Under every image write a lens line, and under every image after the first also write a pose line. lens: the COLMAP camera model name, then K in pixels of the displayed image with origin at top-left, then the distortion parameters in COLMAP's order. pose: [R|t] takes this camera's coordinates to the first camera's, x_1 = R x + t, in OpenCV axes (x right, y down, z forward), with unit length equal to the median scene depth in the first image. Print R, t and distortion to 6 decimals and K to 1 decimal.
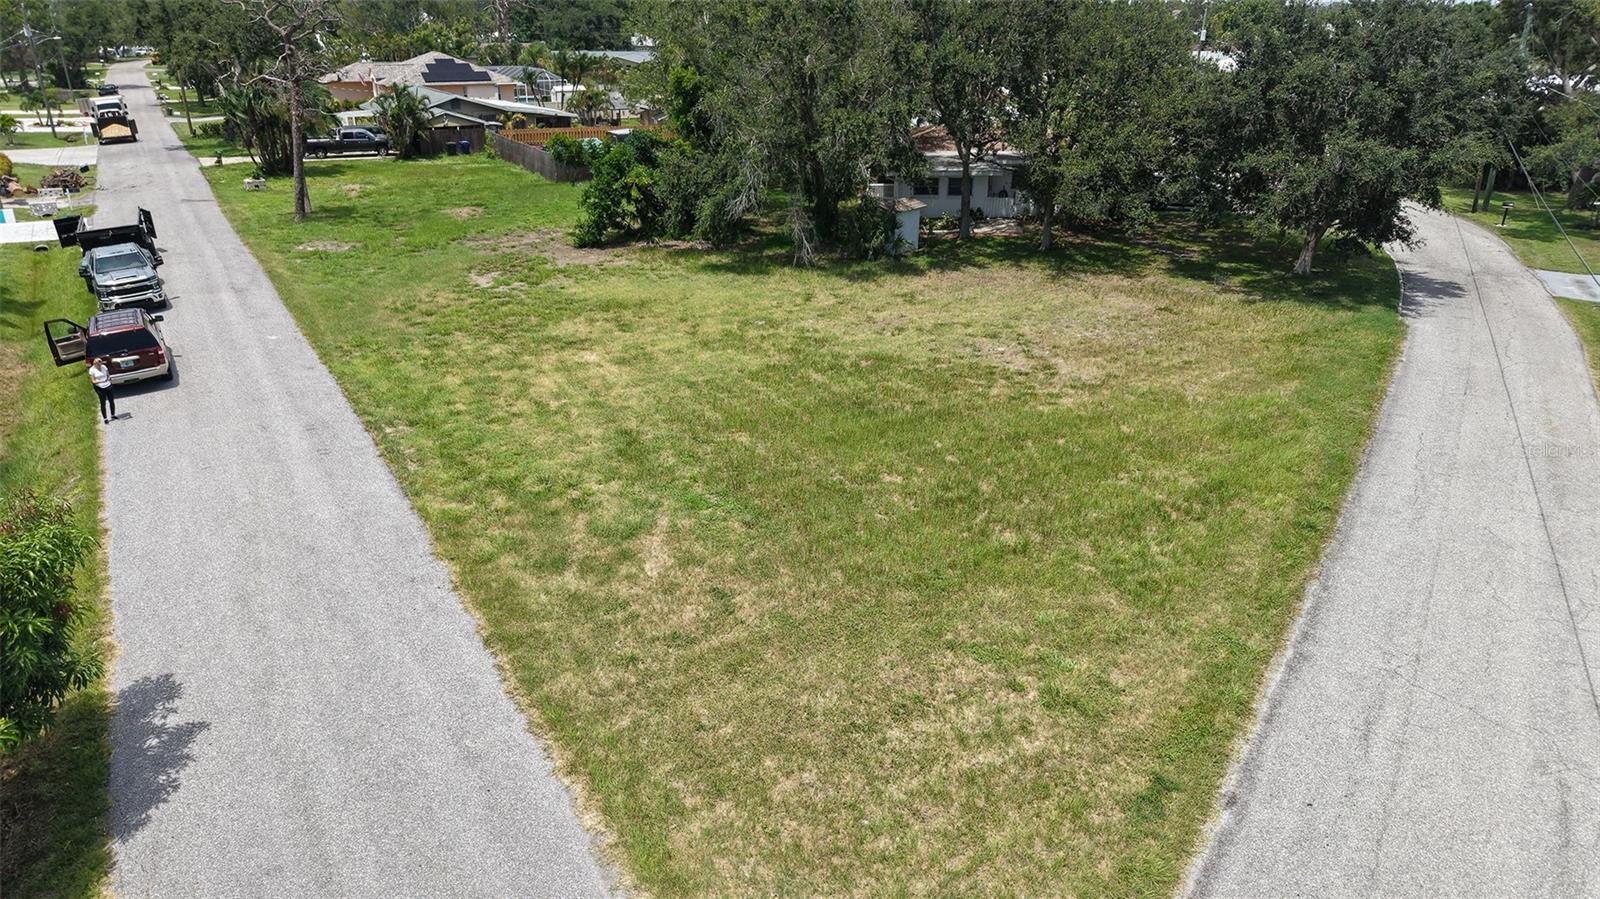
lens RADIAL K [[1068.0, 0, 804.0], [0, 1068.0, 456.2], [0, 0, 1]] dist [0.010680, -0.002120]
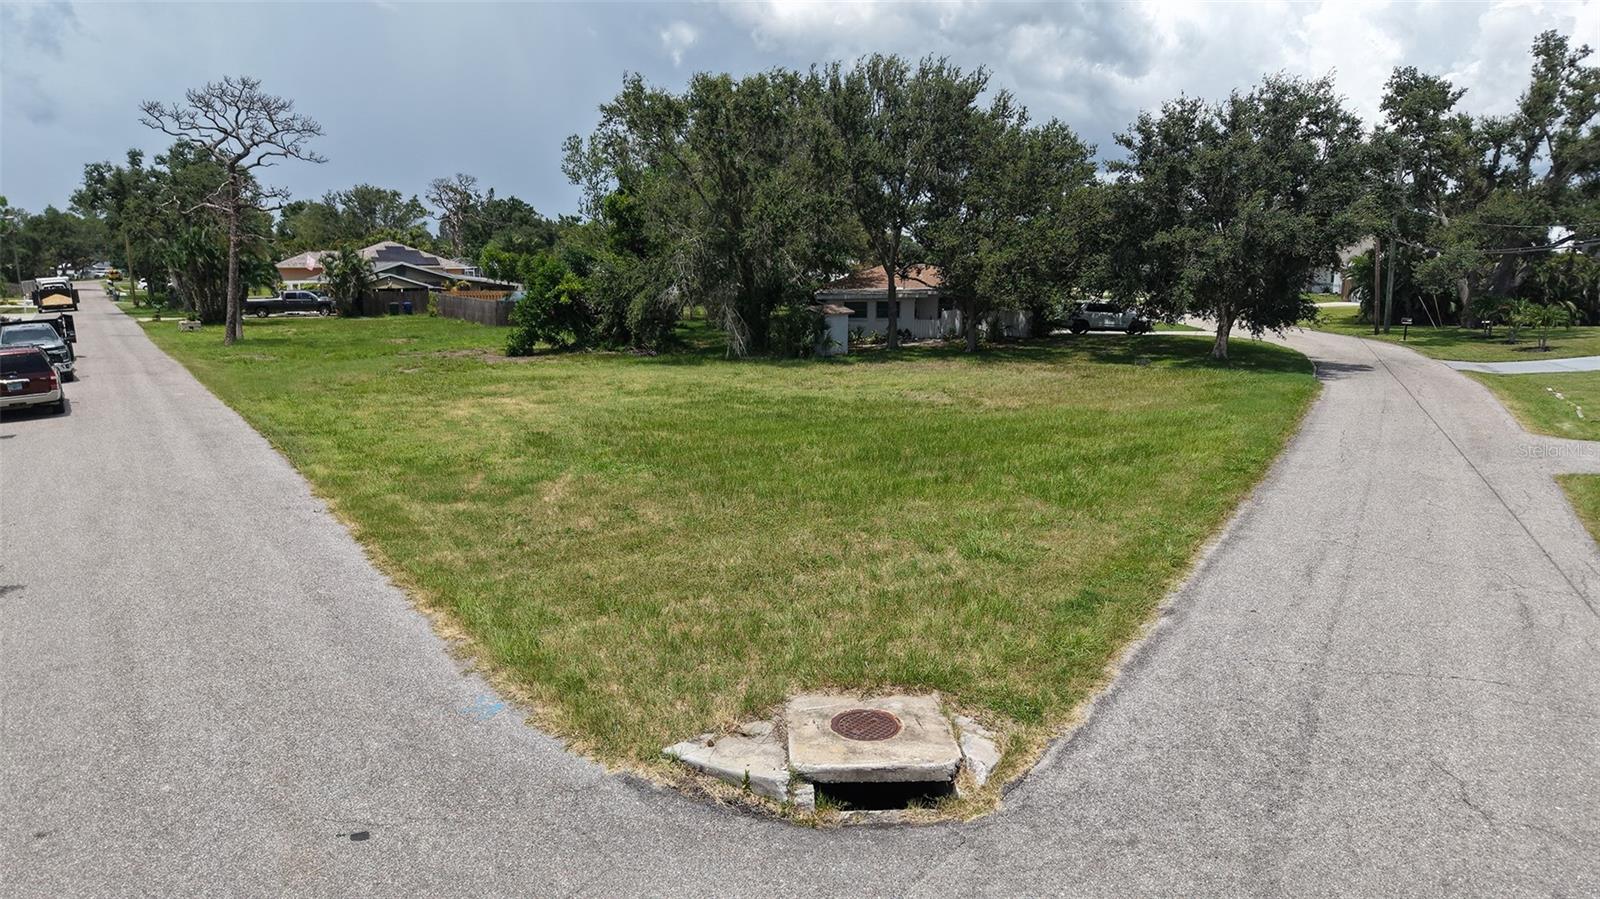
lens RADIAL K [[1065.4, 0, 800.6], [0, 1065.4, 457.5], [0, 0, 1]] dist [0.027089, -0.027797]
pose [[0.998871, -0.014053, 0.045373, 0.016202], [0.023175, 0.978011, -0.207263, 0.127983], [-0.041463, 0.208081, 0.977232, 0.033861]]
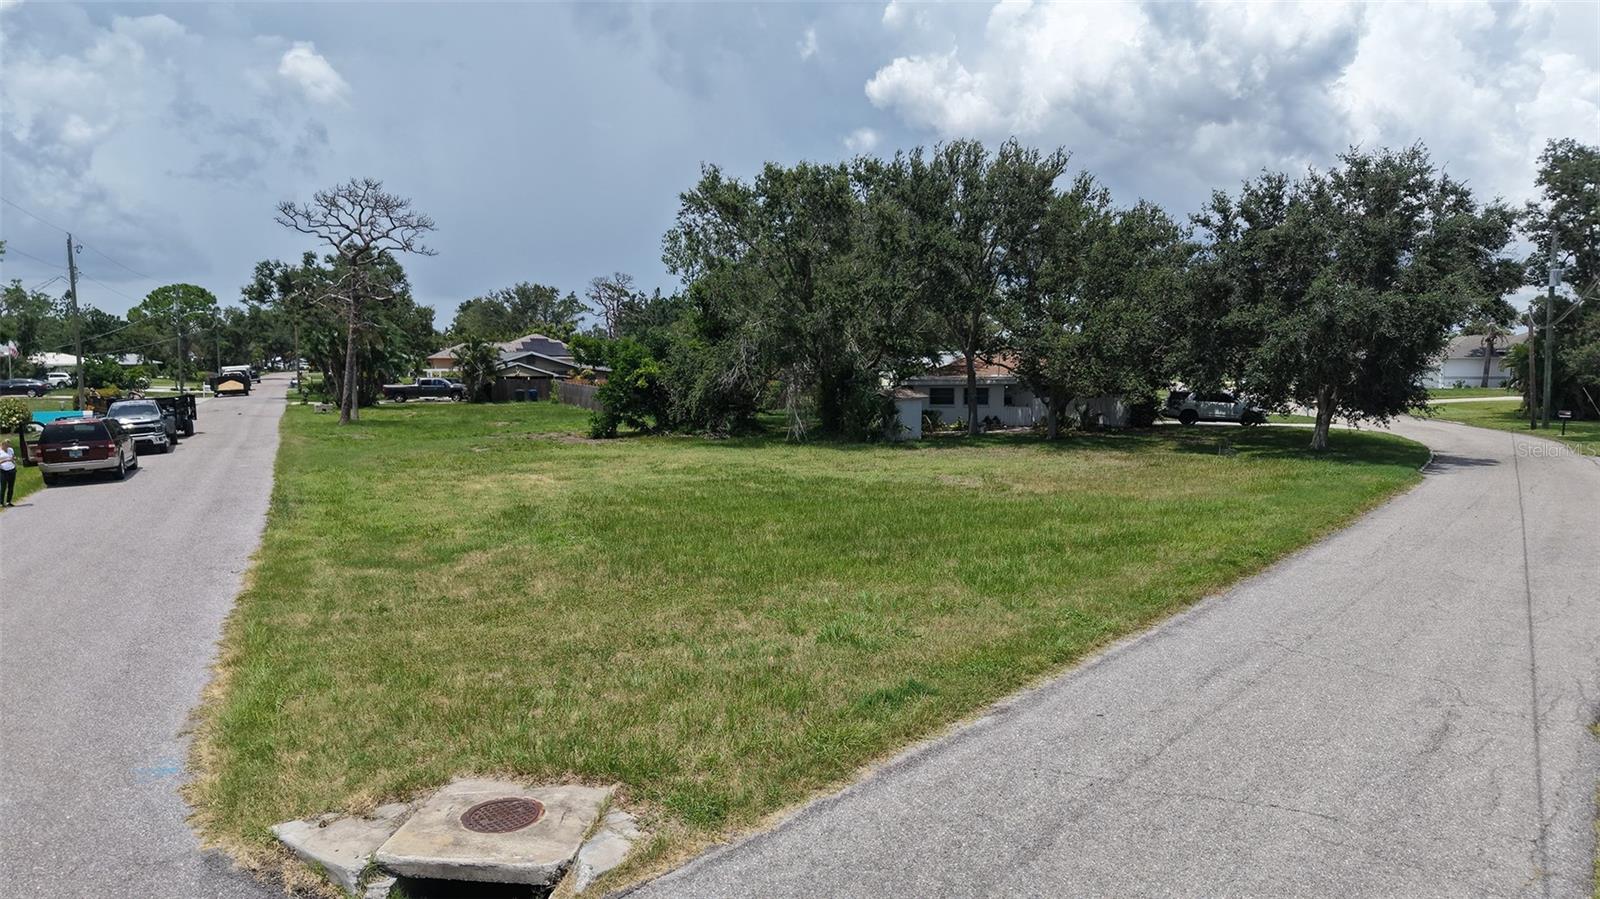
lens RADIAL K [[1068.0, 0, 804.0], [0, 1068.0, 456.2], [0, 0, 1]] dist [0.010680, -0.002120]
pose [[0.994581, 0.005821, -0.103804, 0.113965], [-0.036171, 0.955433, -0.292985, 0.129527], [0.097472, 0.295152, 0.950465, 0.062523]]
